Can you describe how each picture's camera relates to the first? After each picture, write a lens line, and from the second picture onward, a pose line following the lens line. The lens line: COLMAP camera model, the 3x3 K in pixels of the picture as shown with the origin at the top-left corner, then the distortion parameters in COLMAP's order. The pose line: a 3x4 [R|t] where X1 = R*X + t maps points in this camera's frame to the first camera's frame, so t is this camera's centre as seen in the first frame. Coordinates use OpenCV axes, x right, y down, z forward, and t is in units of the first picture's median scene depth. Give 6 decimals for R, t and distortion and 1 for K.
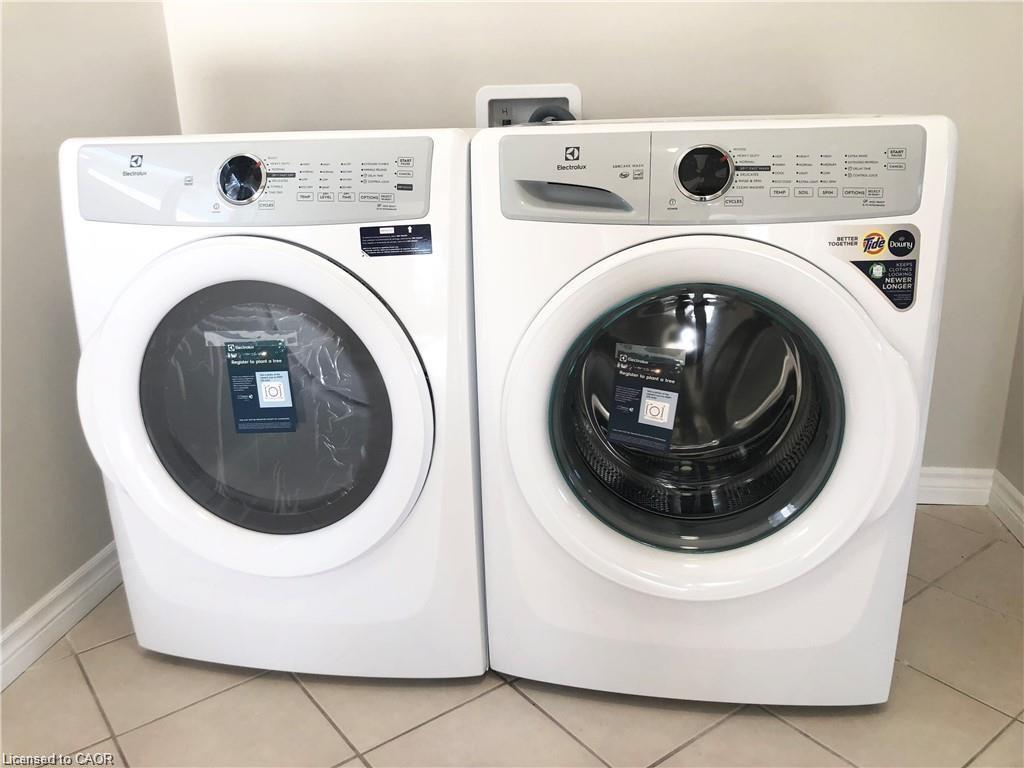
lens RADIAL K [[846.1, 0, 512.4], [0, 846.1, 377.7], [0, 0, 1]] dist [0.048881, -0.023334]
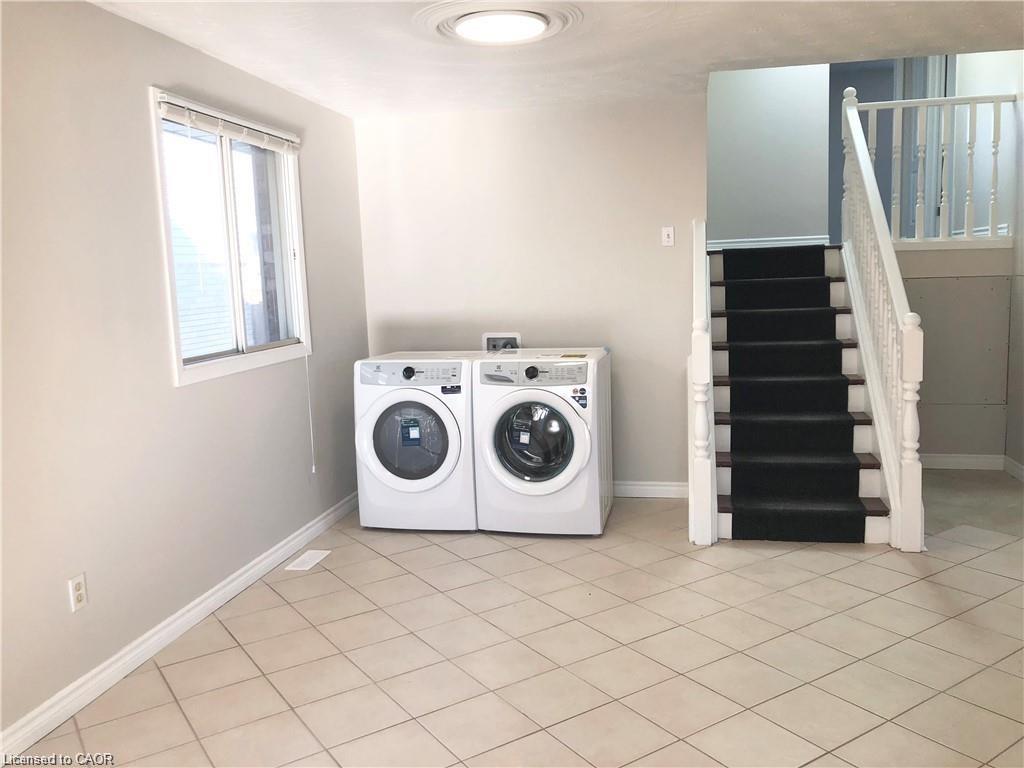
lens RADIAL K [[846.1, 0, 510.6], [0, 846.1, 381.2], [0, 0, 1]] dist [0.048881, -0.023334]
pose [[0.998021, 0.003240, -0.062792, 0.336354], [-0.013860, 0.985442, -0.169447, 0.402549], [0.061329, 0.169982, 0.983537, -2.496752]]
